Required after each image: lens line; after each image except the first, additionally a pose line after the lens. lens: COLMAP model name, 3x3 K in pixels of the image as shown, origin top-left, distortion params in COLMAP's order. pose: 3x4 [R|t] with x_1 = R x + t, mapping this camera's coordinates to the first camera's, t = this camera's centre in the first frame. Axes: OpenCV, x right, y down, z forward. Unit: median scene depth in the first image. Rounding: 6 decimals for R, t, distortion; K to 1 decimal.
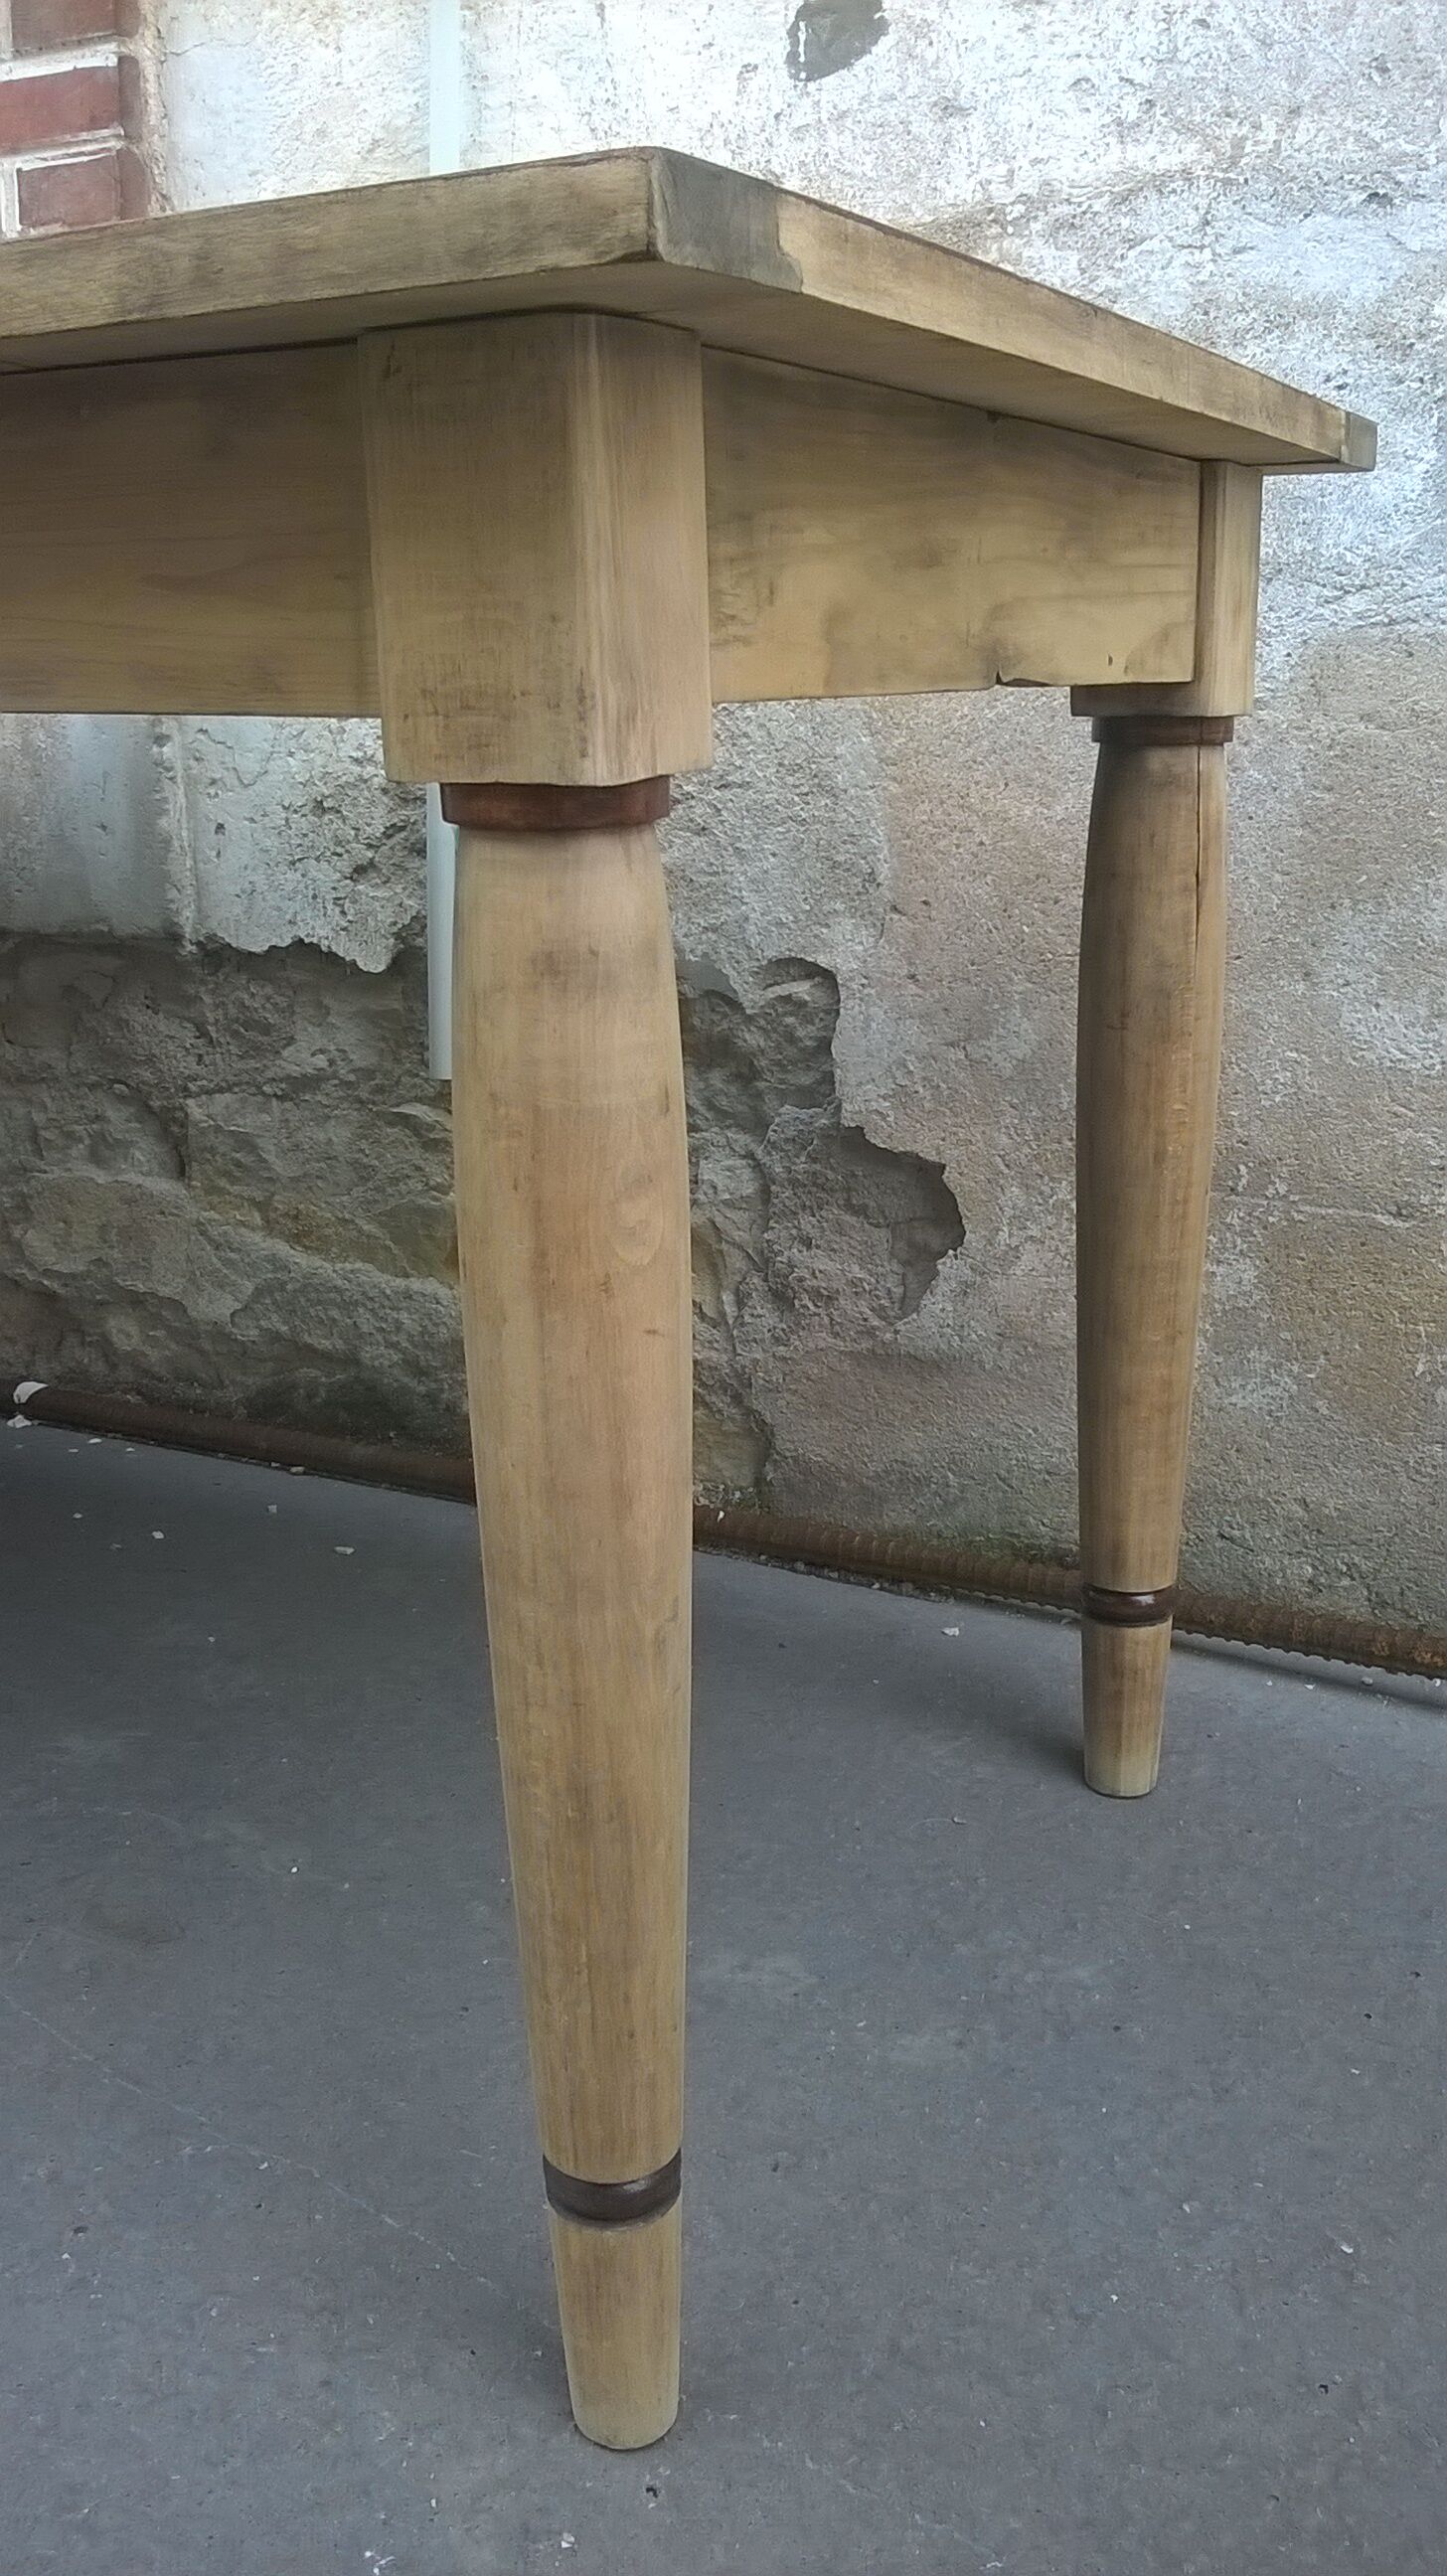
lens RADIAL K [[2267.3, 0, 745.9], [0, 2267.3, 1314.0], [0, 0, 1]] dist [0.047827, -0.180322]
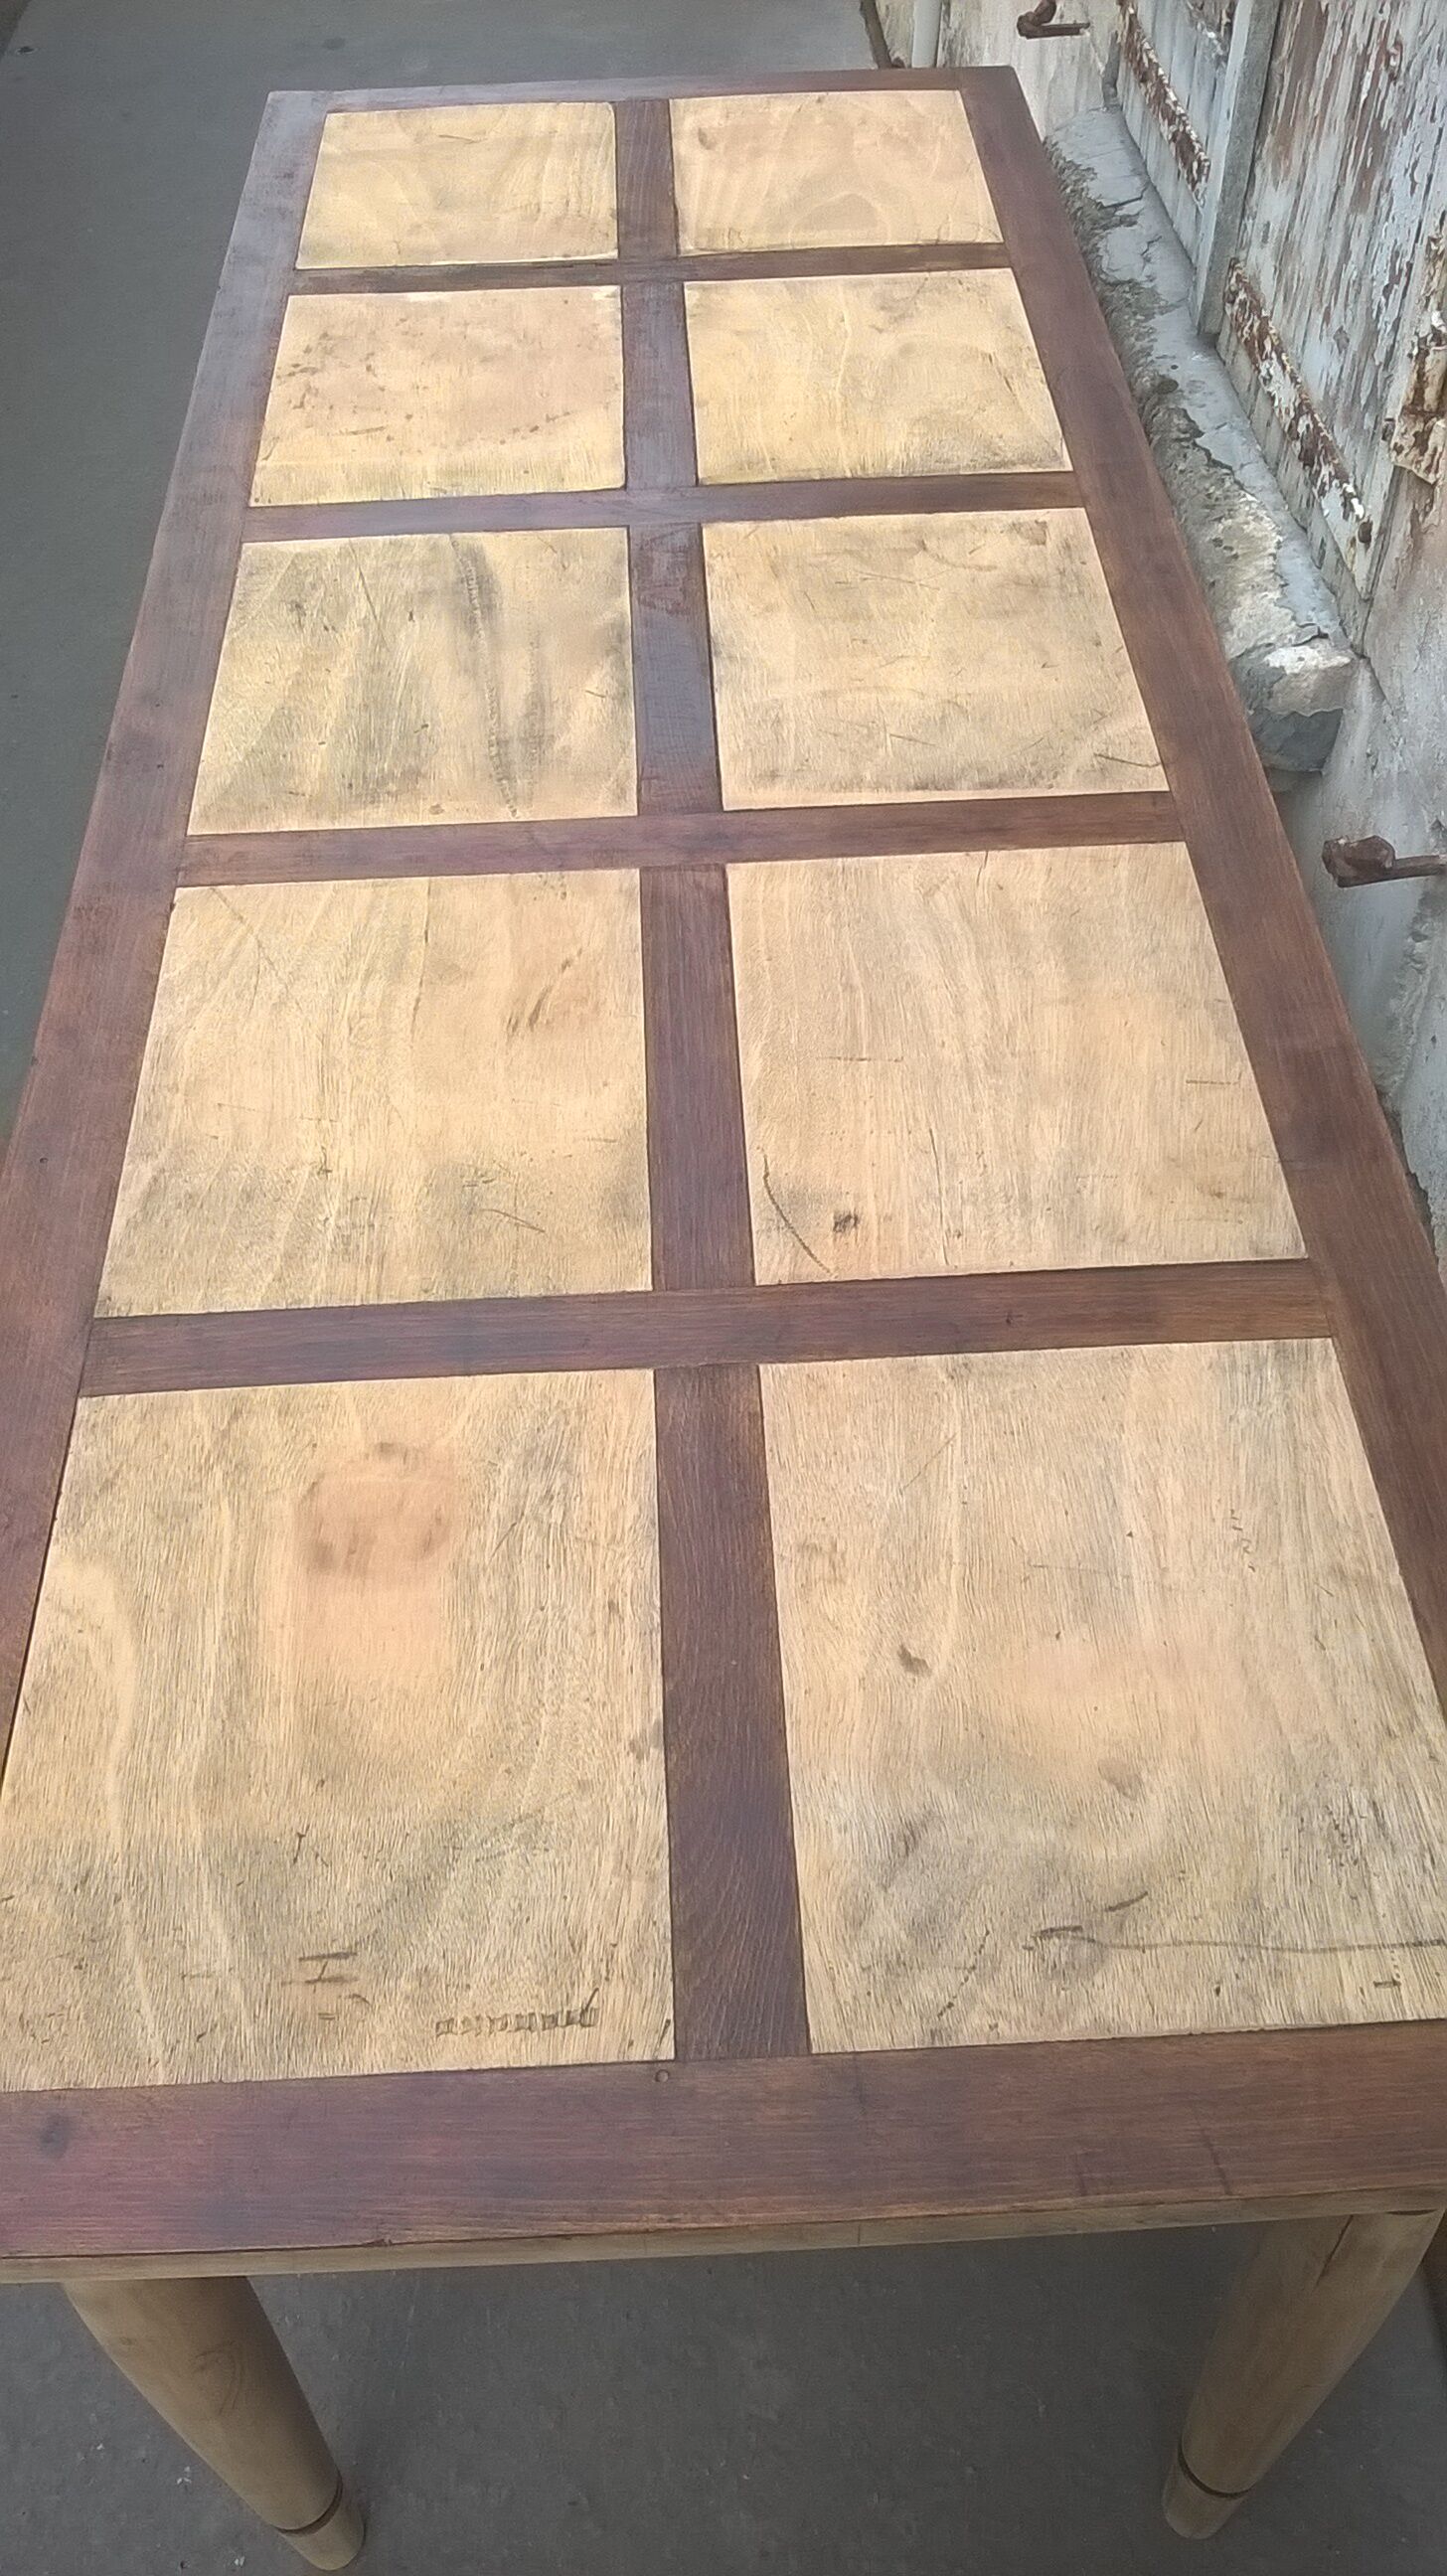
lens RADIAL K [[2267.3, 0, 713.7], [0, 2267.3, 1307.3], [0, 0, 1]] dist [0.047827, -0.180322]
pose [[0.495323, 0.641089, -0.586225, 0.262237], [-0.227847, 0.747073, 0.624474, -0.713915], [0.838296, -0.175747, 0.516113, 0.280762]]
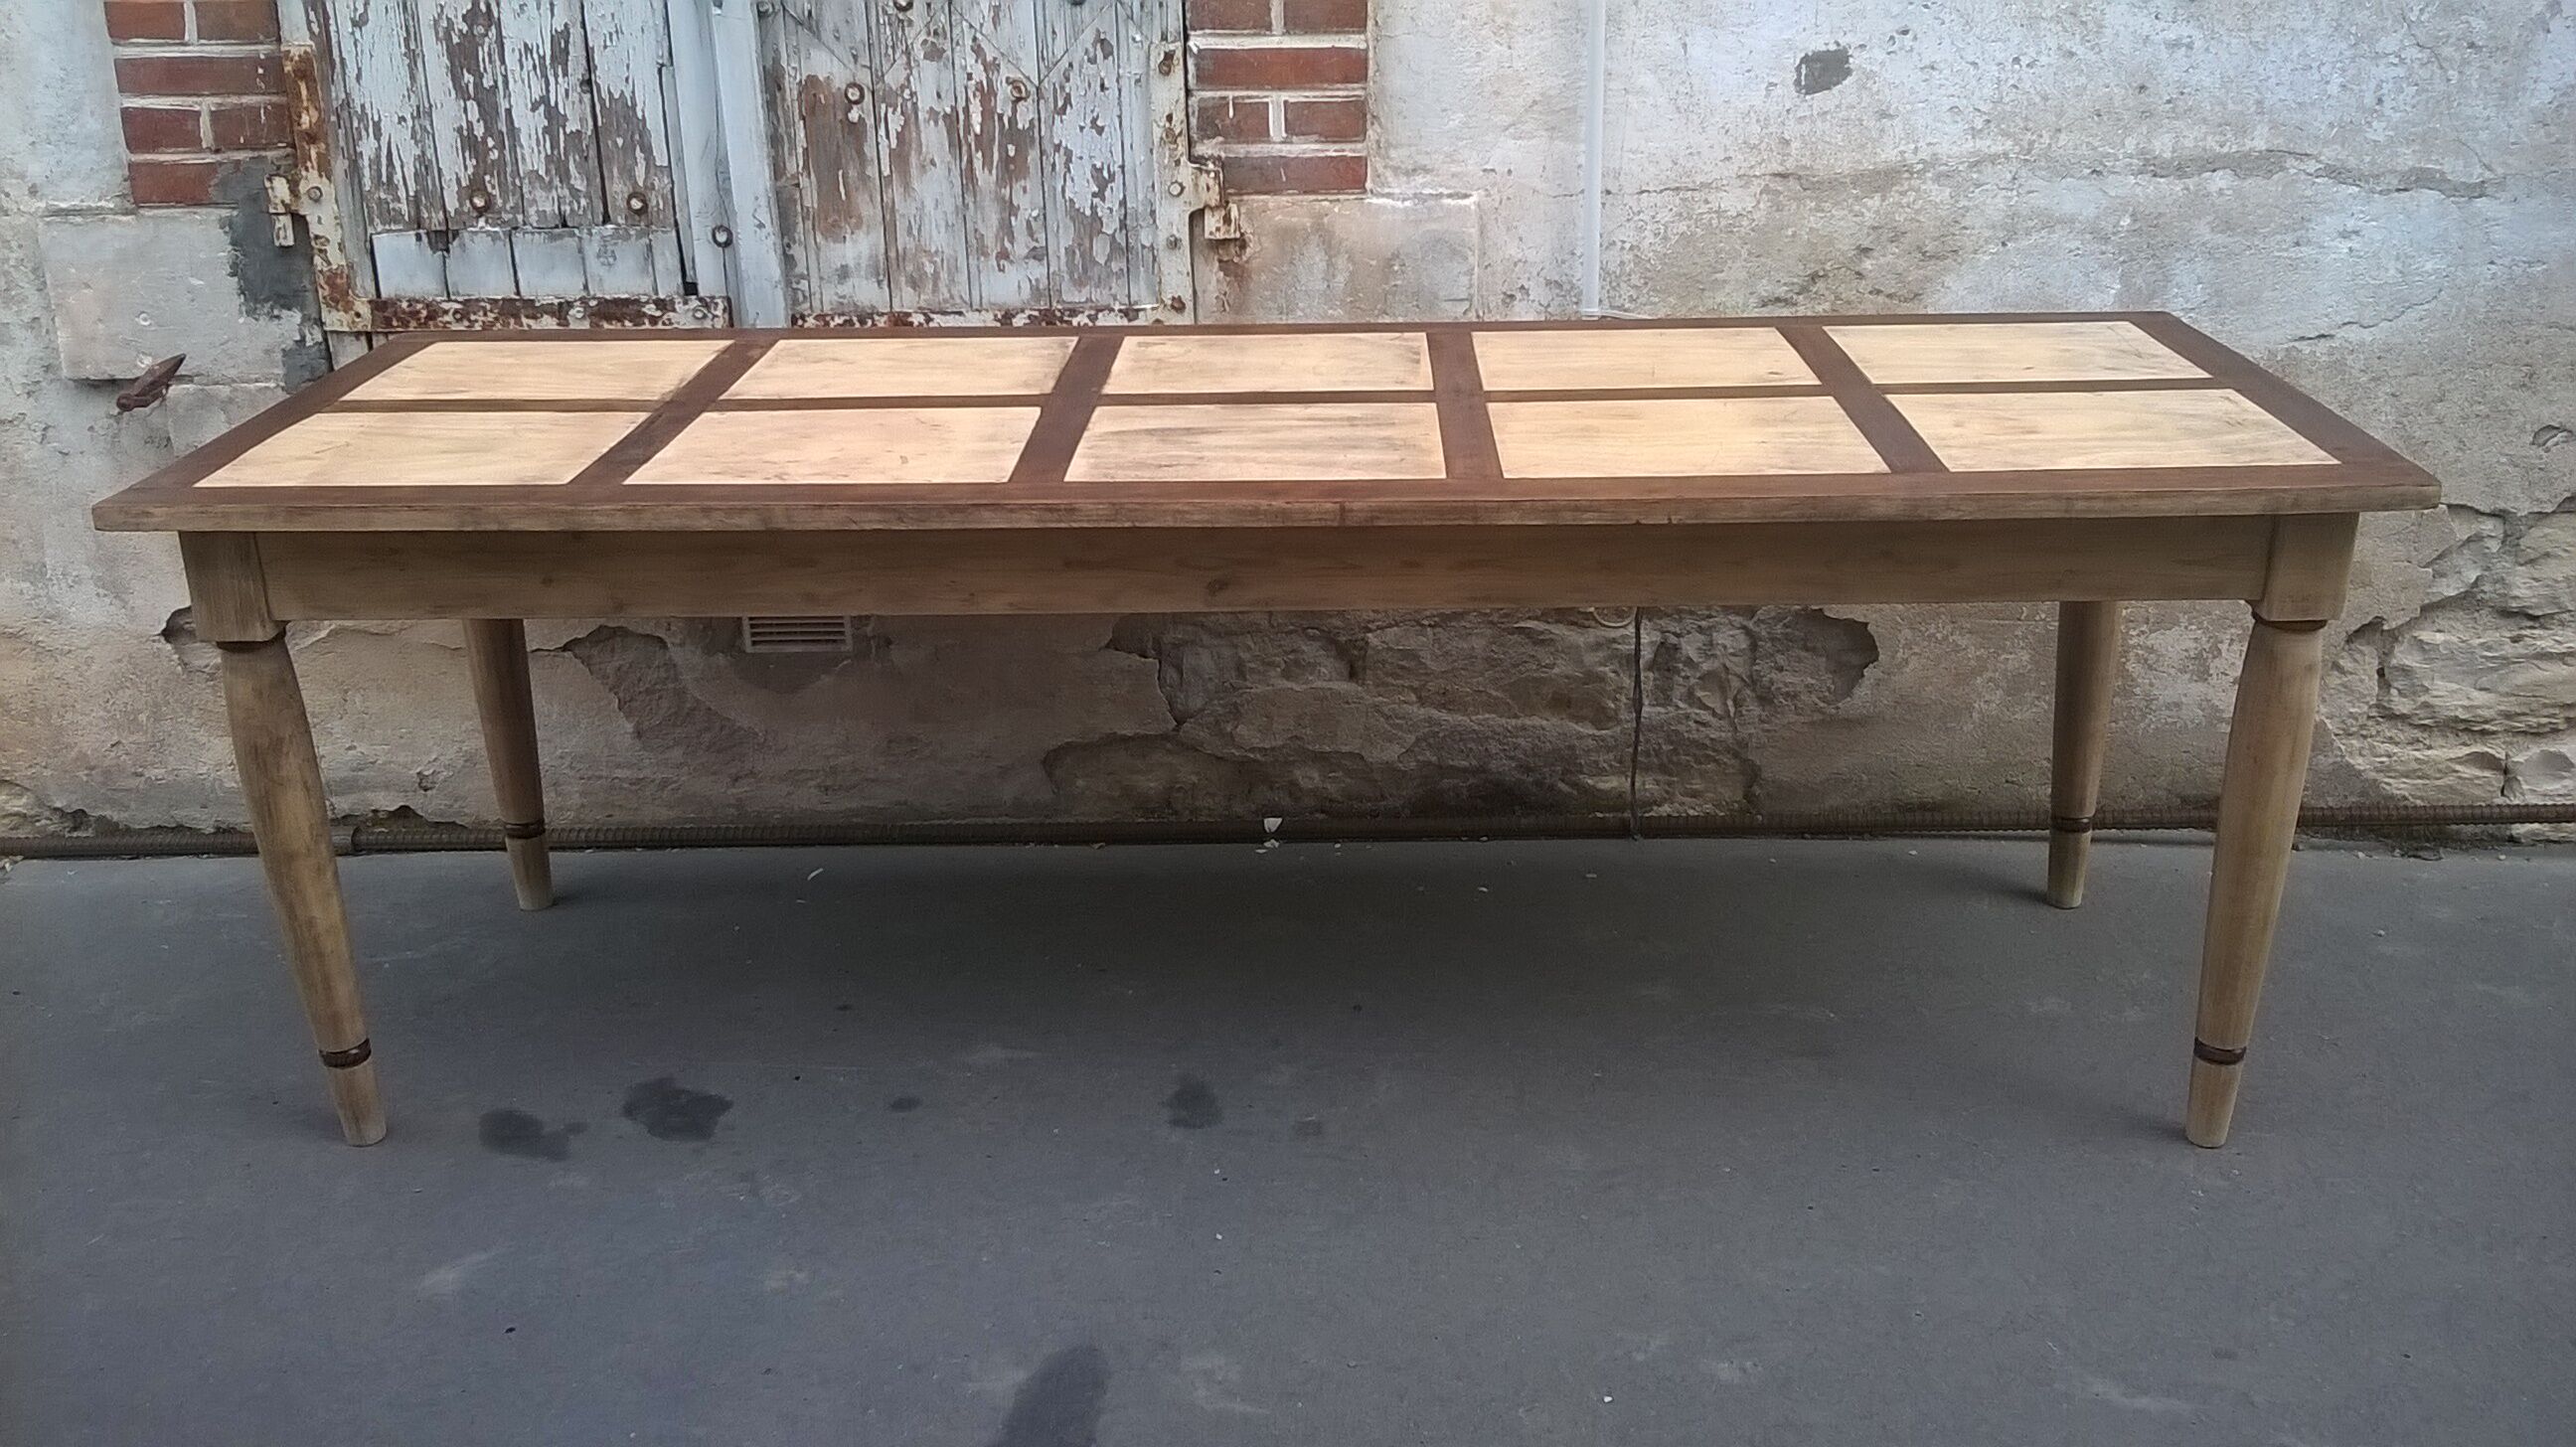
lens RADIAL K [[2267.3, 0, 1306.5], [0, 2267.3, 722.7], [0, 0, 1]] dist [0.047827, -0.180322]
pose [[0.897349, -0.174491, 0.405361, -1.120892], [0.136295, 0.983189, 0.121506, -0.275632], [-0.419748, -0.053785, 0.906046, -0.564618]]
